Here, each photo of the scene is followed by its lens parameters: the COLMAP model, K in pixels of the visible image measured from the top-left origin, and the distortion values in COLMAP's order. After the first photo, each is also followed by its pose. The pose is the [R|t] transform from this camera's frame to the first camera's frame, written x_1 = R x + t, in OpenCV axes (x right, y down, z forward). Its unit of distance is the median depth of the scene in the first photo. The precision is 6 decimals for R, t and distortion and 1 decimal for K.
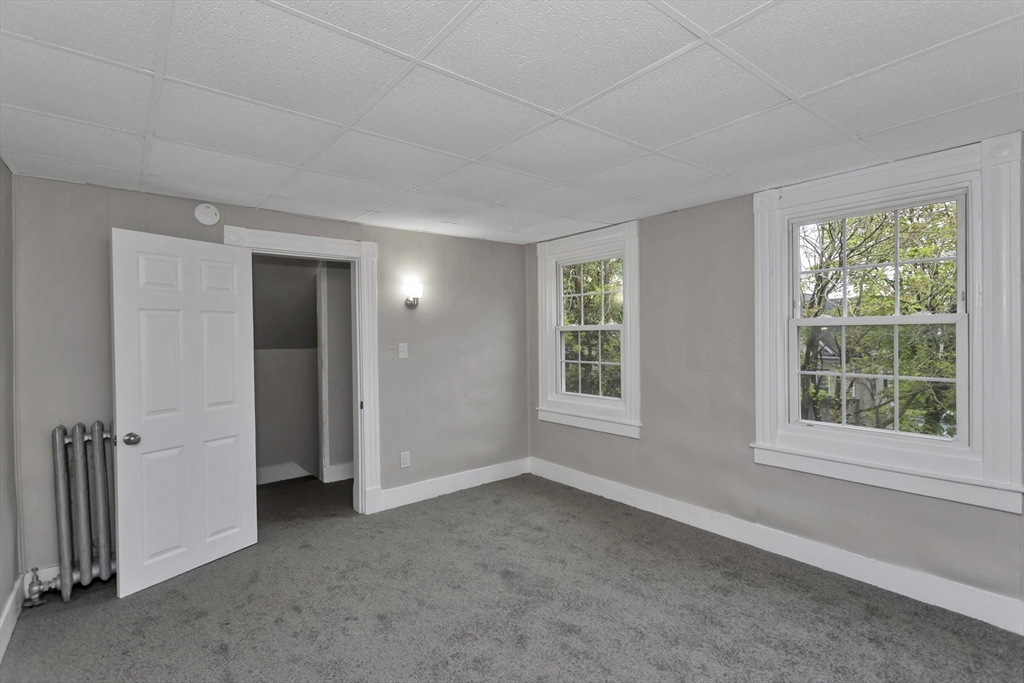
lens RADIAL K [[482.9, 0, 522.2], [0, 482.9, 344.5], [0, 0, 1]] dist [-0.000407, 0.001693]
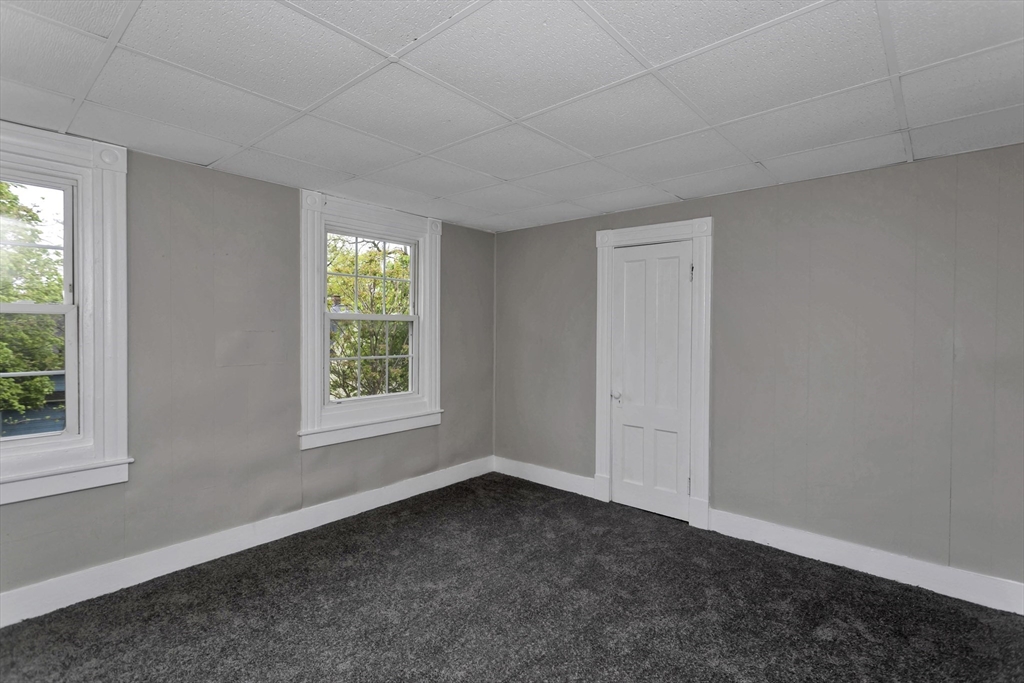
lens RADIAL K [[482.9, 0, 503.3], [0, 482.9, 337.9], [0, 0, 1]] dist [-0.000407, 0.001693]
pose [[-0.165971, -0.013938, 0.986032, -0.588005], [0.007691, 0.999851, 0.015428, -0.007487], [-0.986101, 0.010144, -0.165839, 0.728018]]
